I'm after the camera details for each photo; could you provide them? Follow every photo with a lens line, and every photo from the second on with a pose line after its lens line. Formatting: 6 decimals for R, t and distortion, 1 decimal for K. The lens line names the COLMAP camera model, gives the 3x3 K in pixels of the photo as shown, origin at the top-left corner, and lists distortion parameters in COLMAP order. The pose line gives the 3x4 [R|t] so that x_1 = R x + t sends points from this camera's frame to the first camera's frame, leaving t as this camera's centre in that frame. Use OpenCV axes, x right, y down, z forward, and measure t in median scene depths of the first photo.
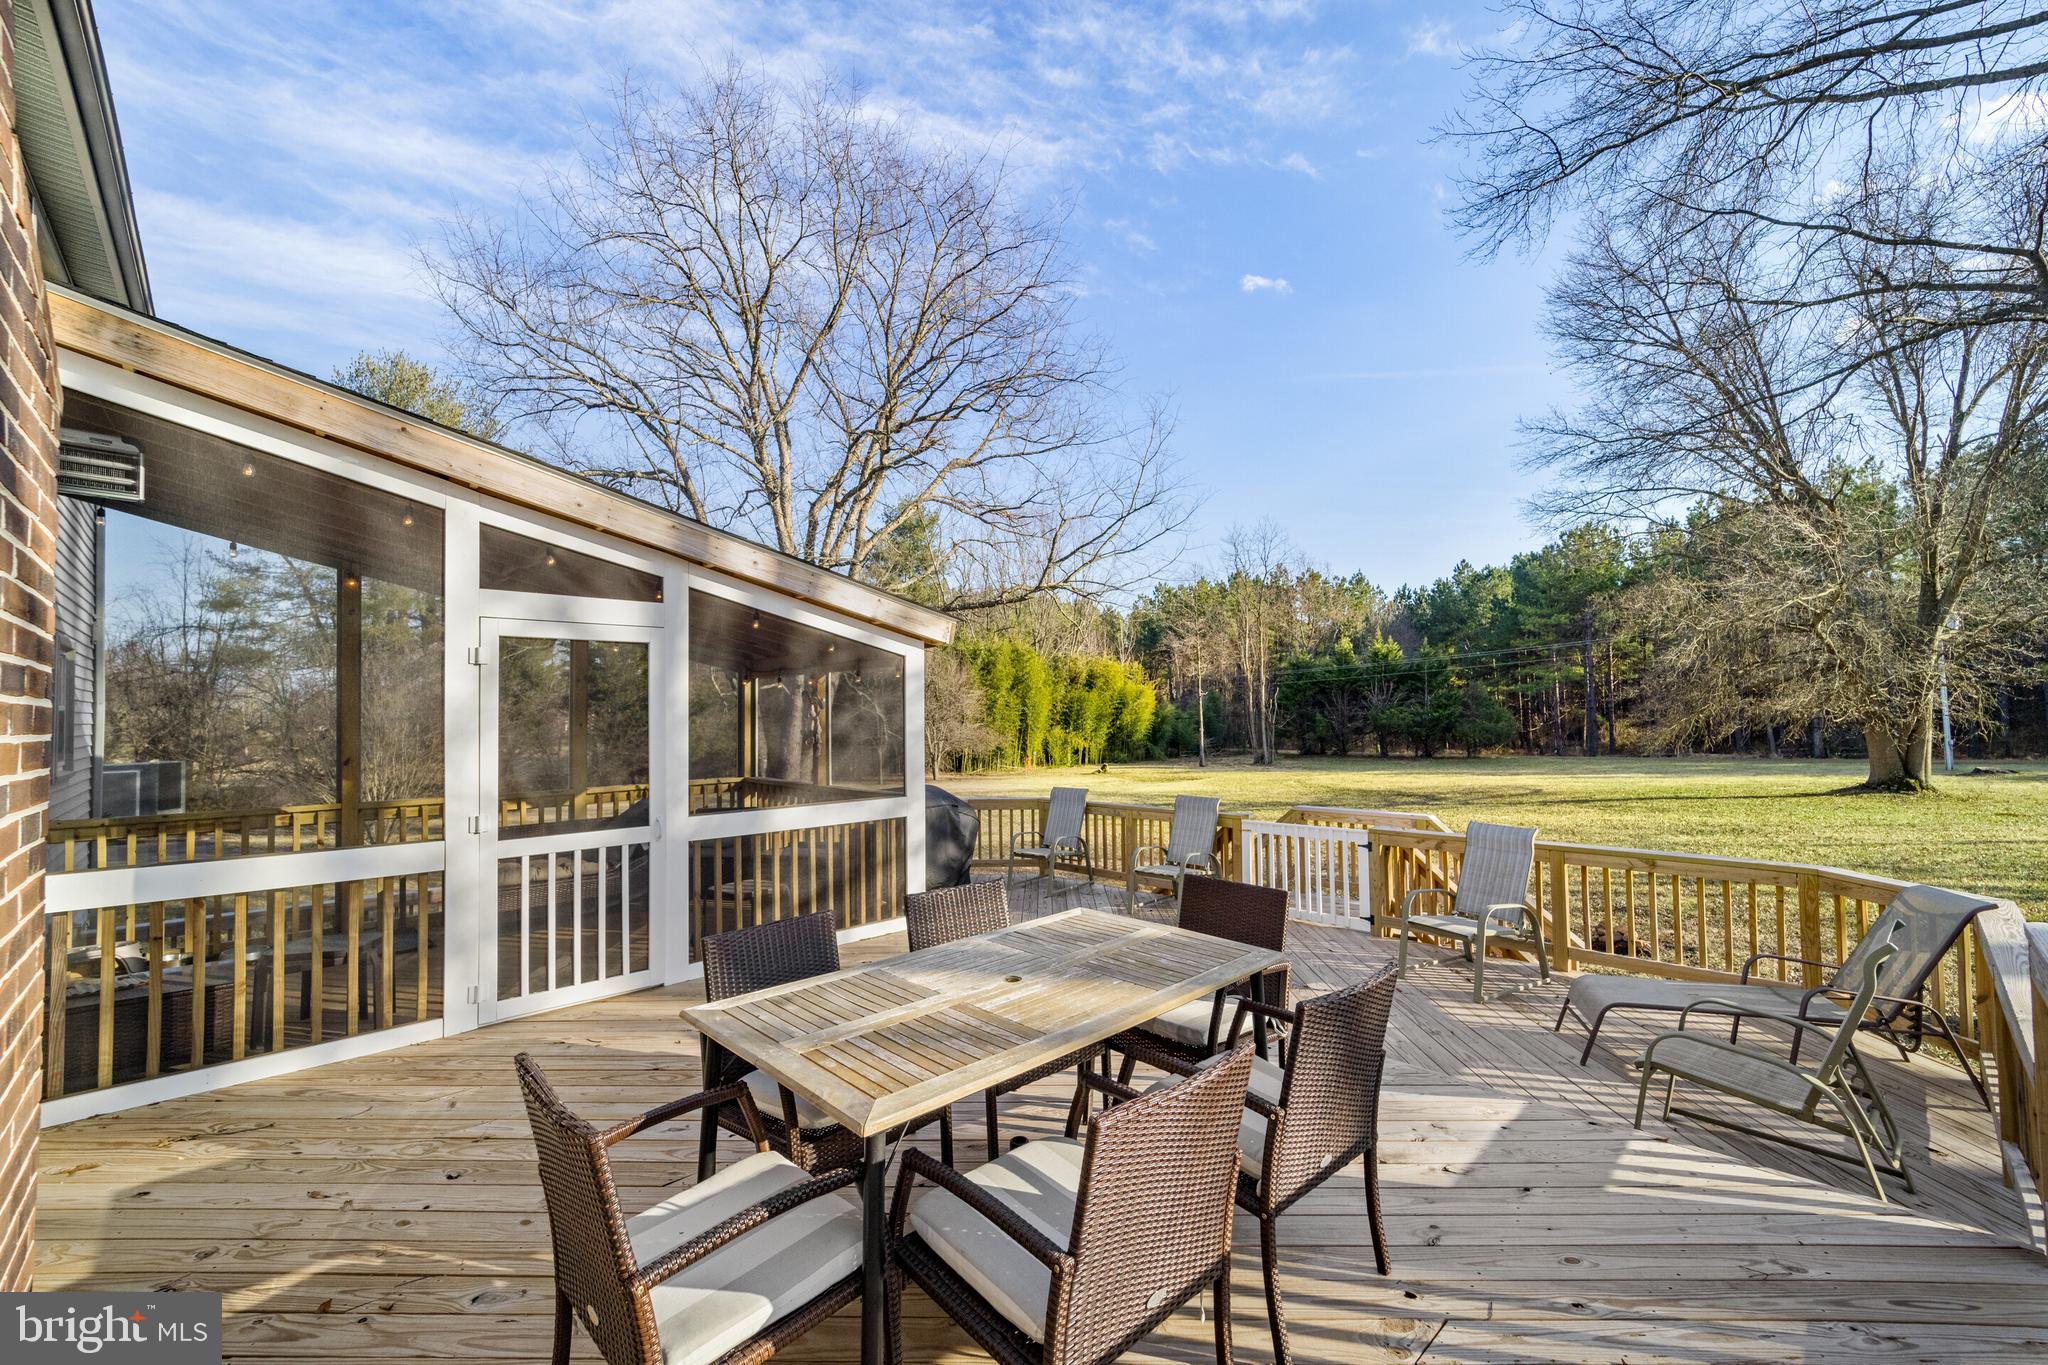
lens RADIAL K [[799.9, 0, 1048.0], [0, 799.9, 684.9], [0, 0, 1]] dist [-0.001707, 0.000294]
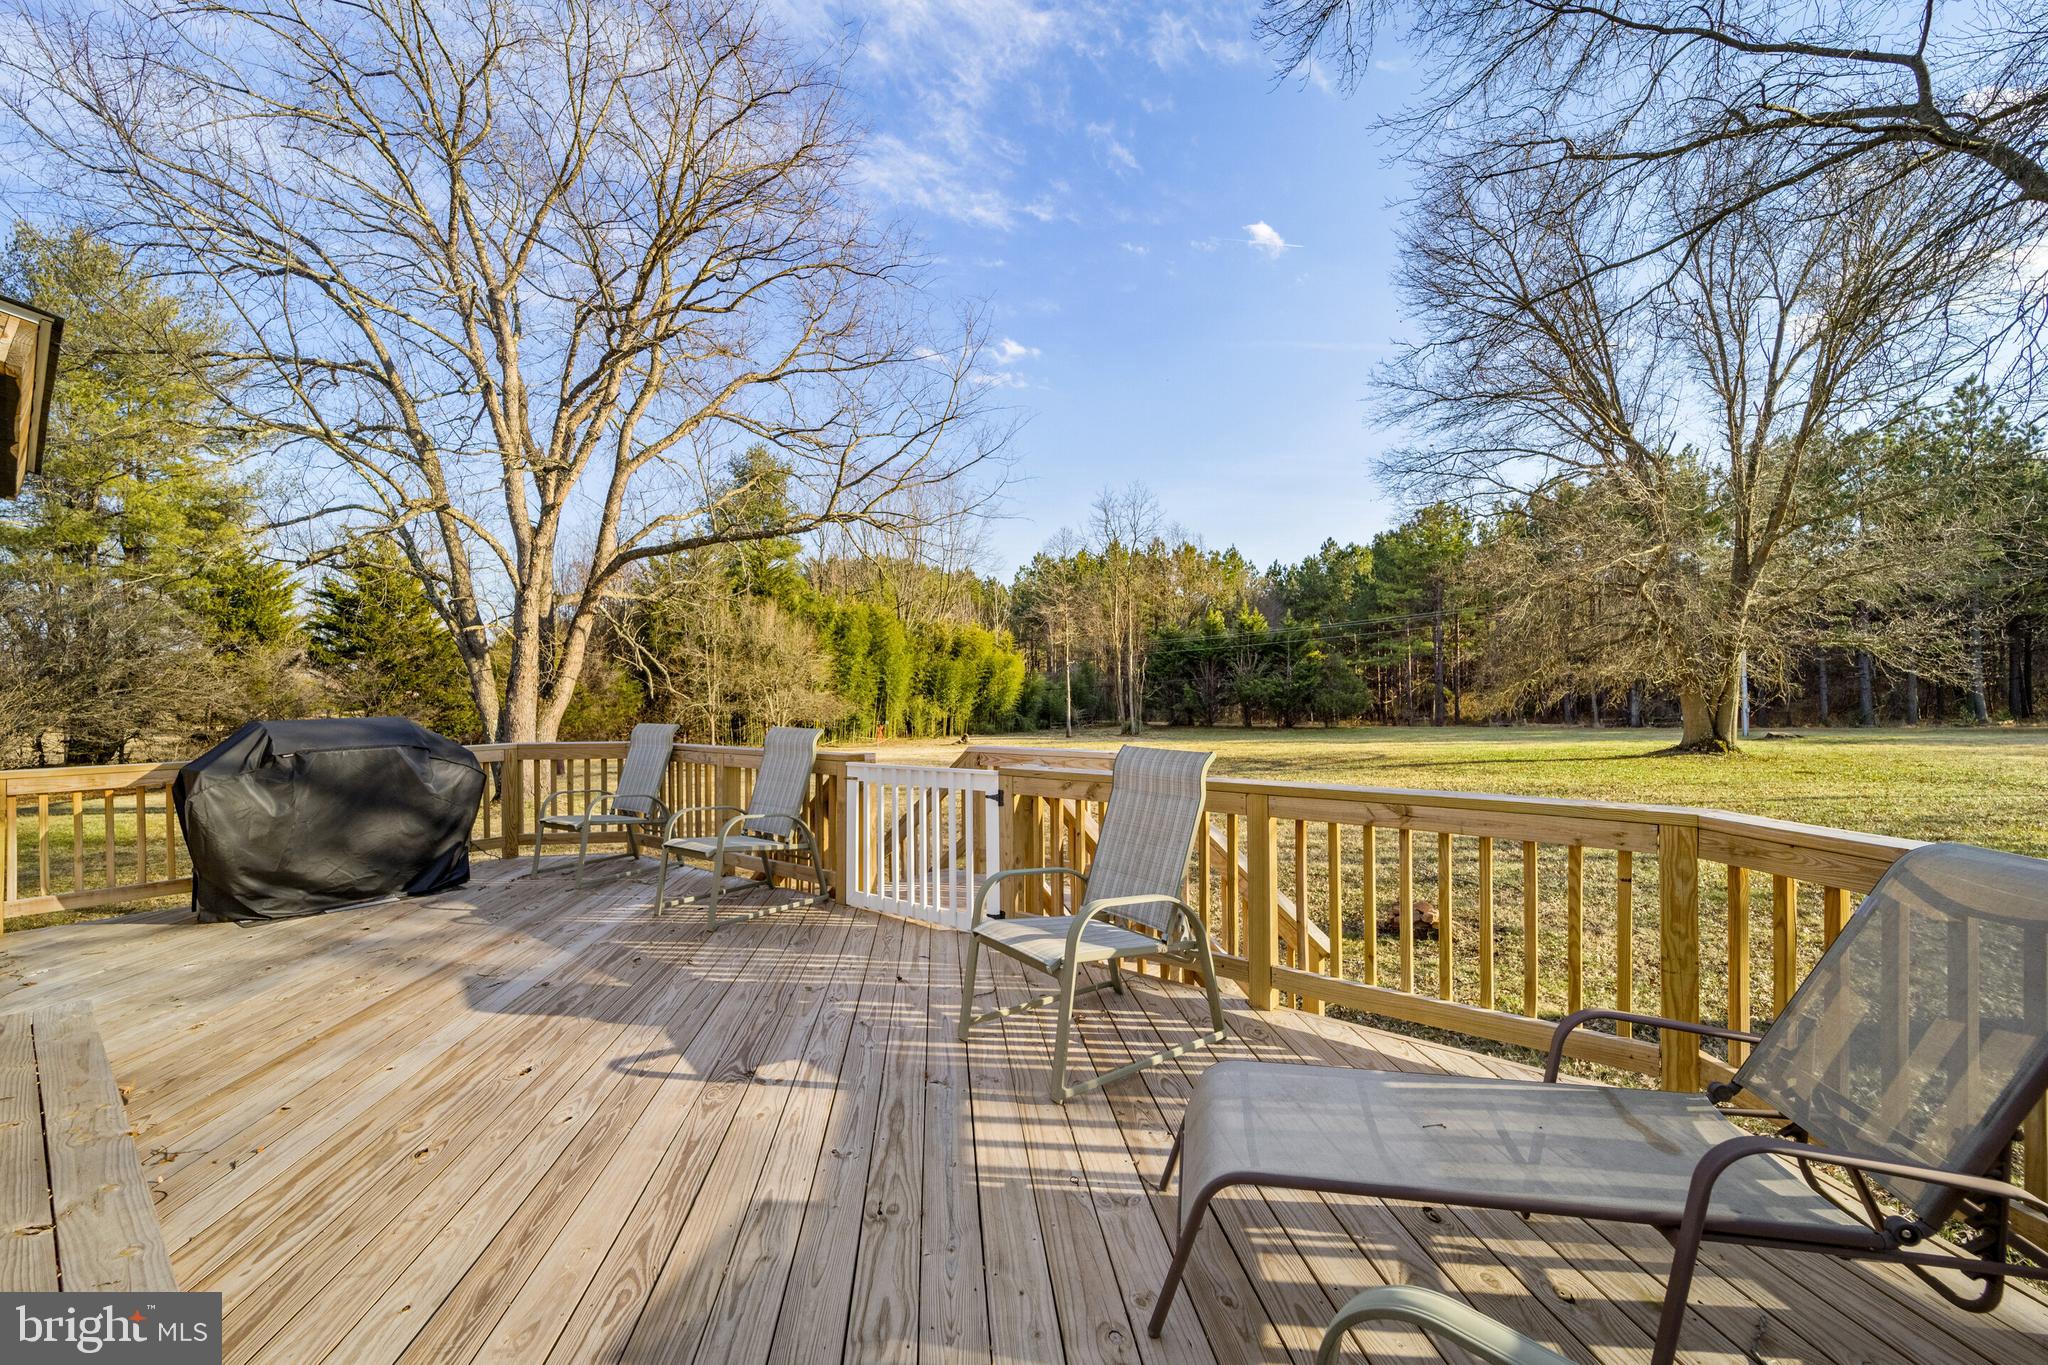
lens RADIAL K [[799.9, 0, 1044.1], [0, 799.9, 685.6], [0, 0, 1]] dist [-0.001707, 0.000294]
pose [[0.991237, 0.006680, 0.131927, 0.065829], [-0.010772, 0.999482, 0.030330, 0.018553], [-0.131656, -0.031485, 0.990795, 0.074968]]
